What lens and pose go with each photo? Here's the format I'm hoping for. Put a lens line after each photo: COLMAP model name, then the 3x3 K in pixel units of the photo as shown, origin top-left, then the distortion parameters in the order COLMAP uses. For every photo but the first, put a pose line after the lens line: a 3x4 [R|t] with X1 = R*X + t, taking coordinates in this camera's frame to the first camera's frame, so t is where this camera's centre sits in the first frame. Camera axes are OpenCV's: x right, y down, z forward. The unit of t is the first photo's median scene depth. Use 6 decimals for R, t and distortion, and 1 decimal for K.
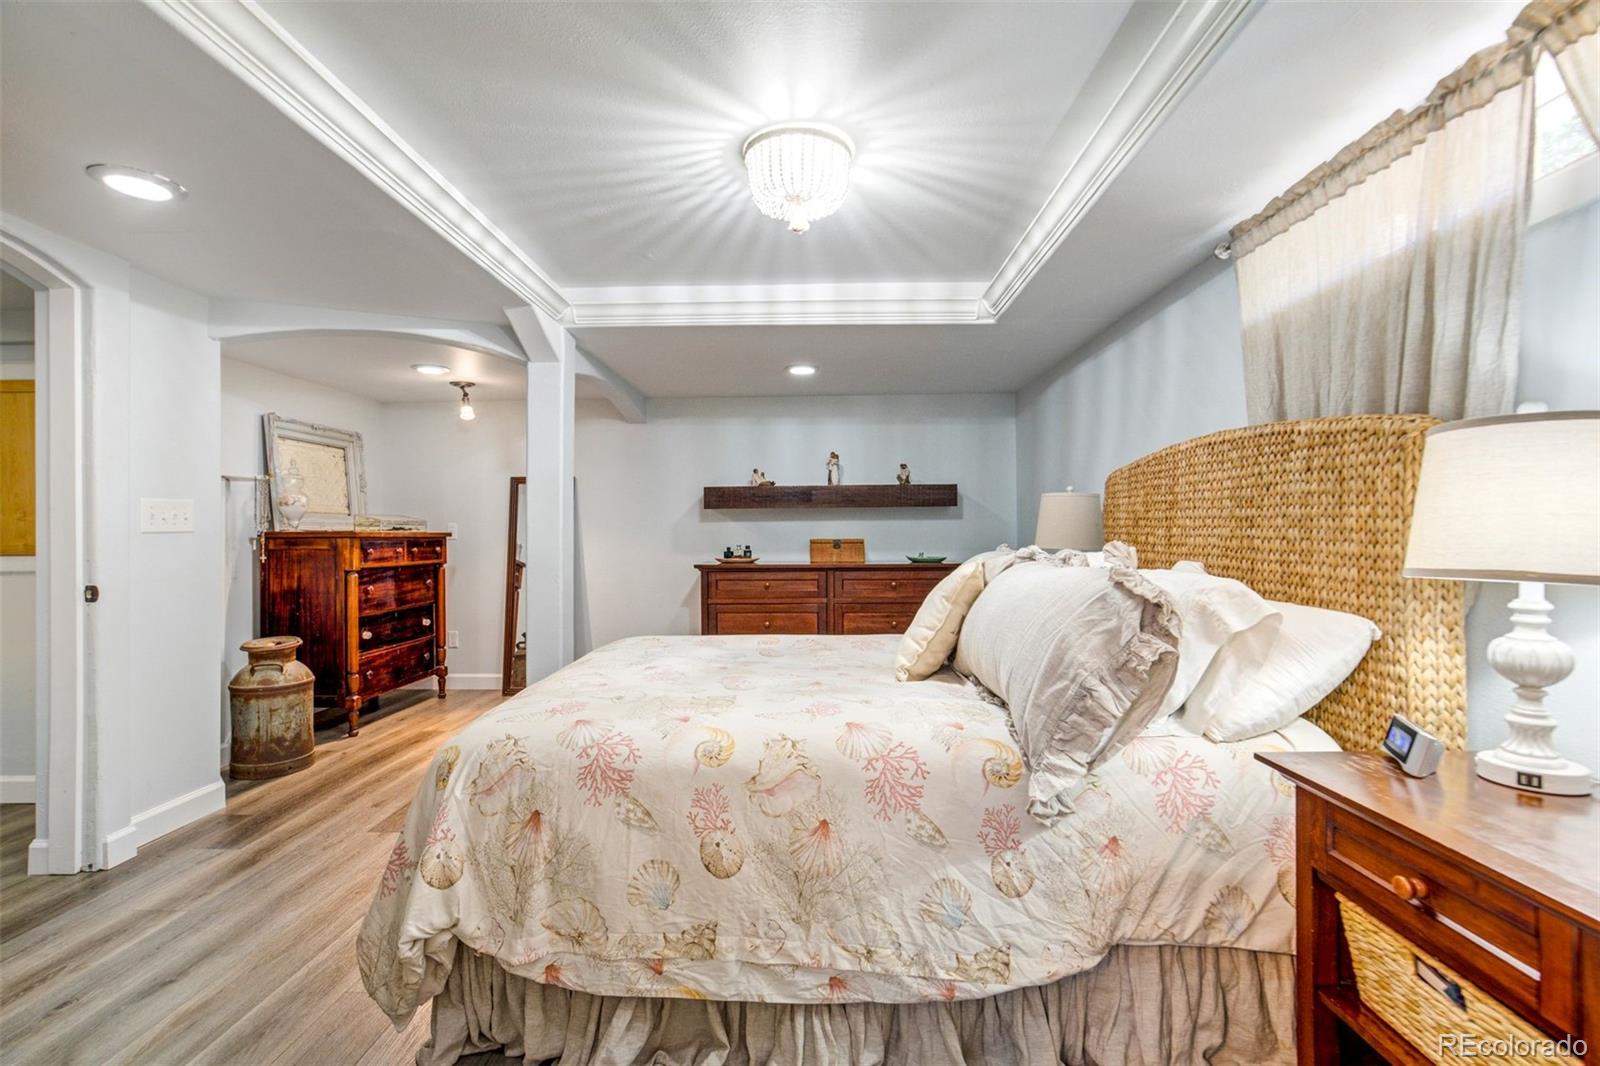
lens RADIAL K [[740.8, 0, 798.3], [0, 740.8, 530.7], [0, 0, 1]] dist [-0.045226, 0.024796]
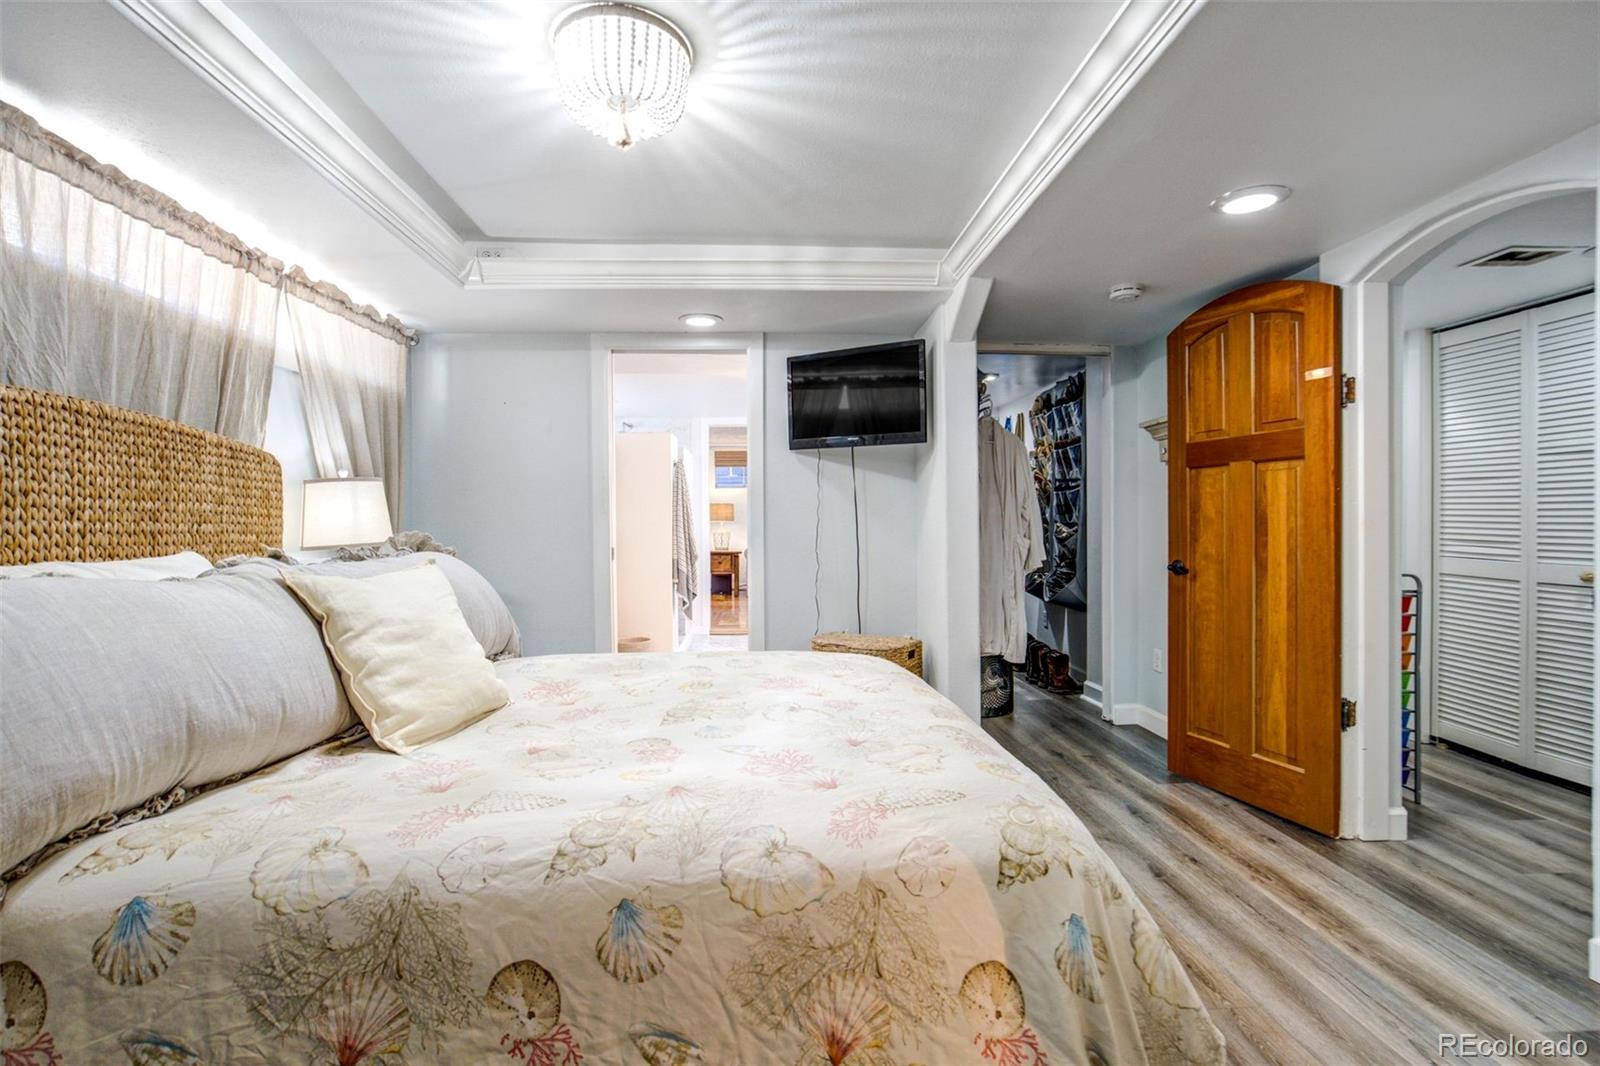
lens RADIAL K [[740.8, 0, 798.3], [0, 740.8, 530.7], [0, 0, 1]] dist [-0.045226, 0.024796]
pose [[-0.995877, 0.010233, -0.090140, -0.088356], [0.009576, 0.999924, 0.007710, 0.004171], [0.090212, 0.006815, -0.995899, 1.475334]]
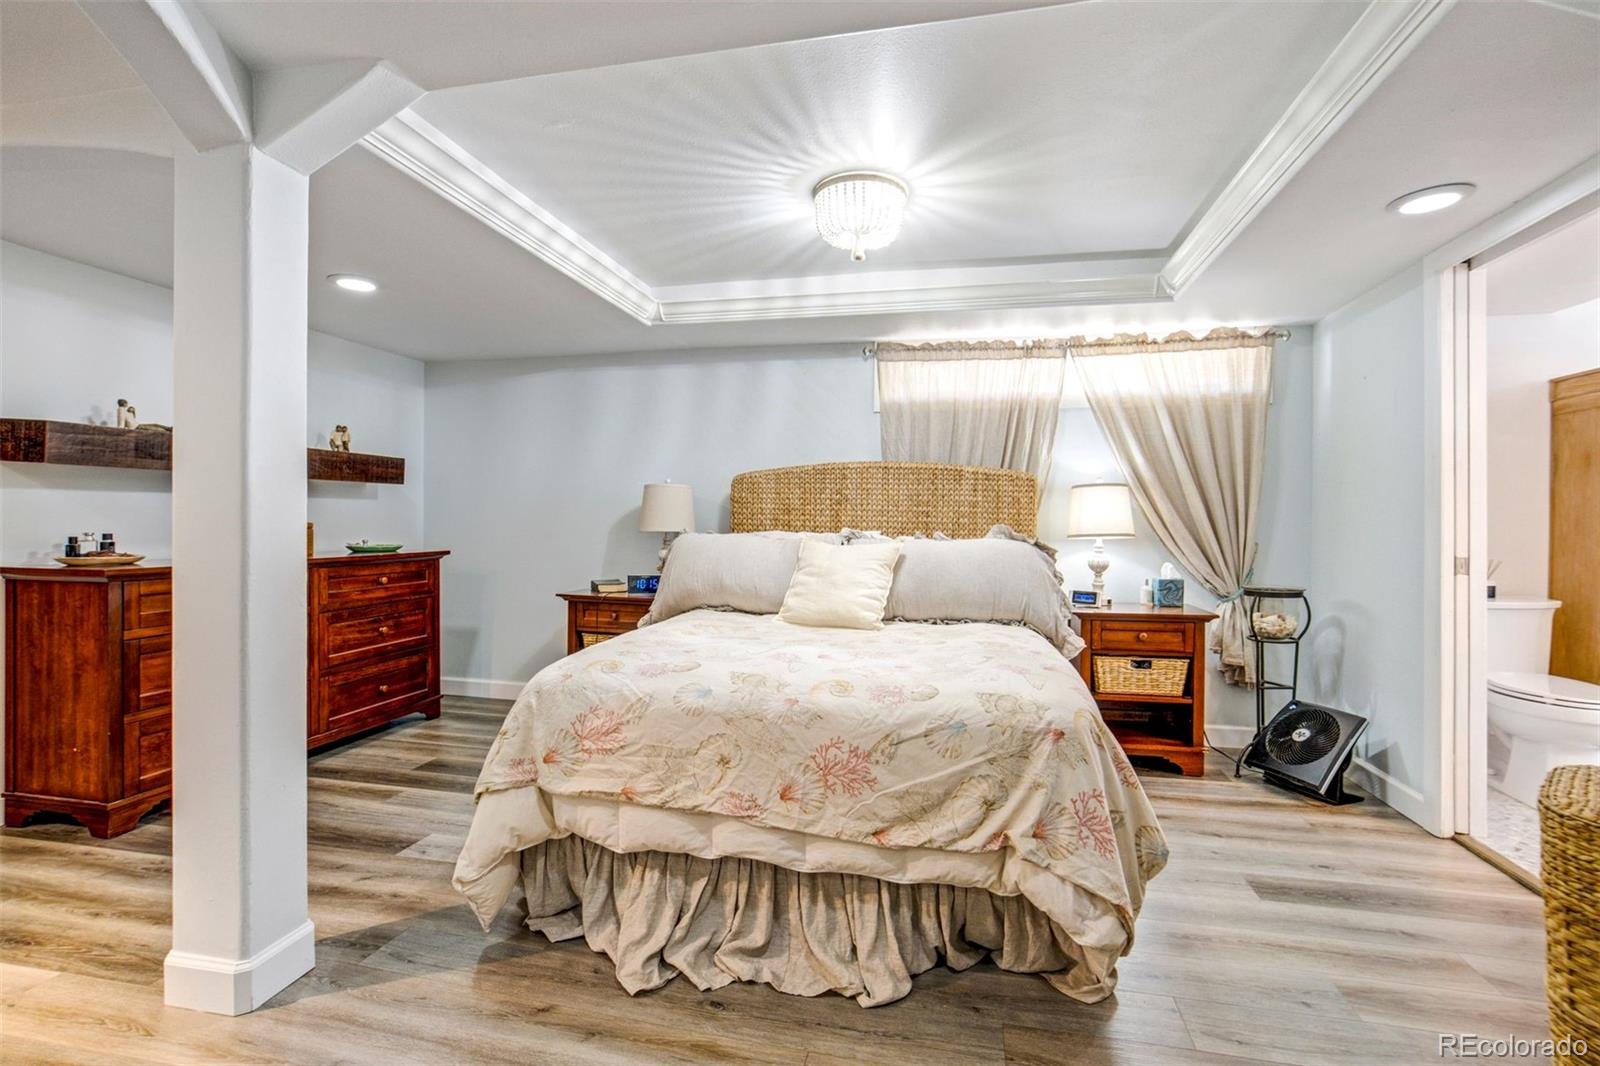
lens RADIAL K [[748.5, 0, 802.7], [0, 748.5, 509.4], [0, 0, 1]] dist [-0.048422, 0.026084]
pose [[0.183952, 0.022057, 0.982688, -0.955688], [-0.011903, 0.999725, -0.020211, 0.012580], [-0.982863, -0.007979, 0.184164, 0.706530]]
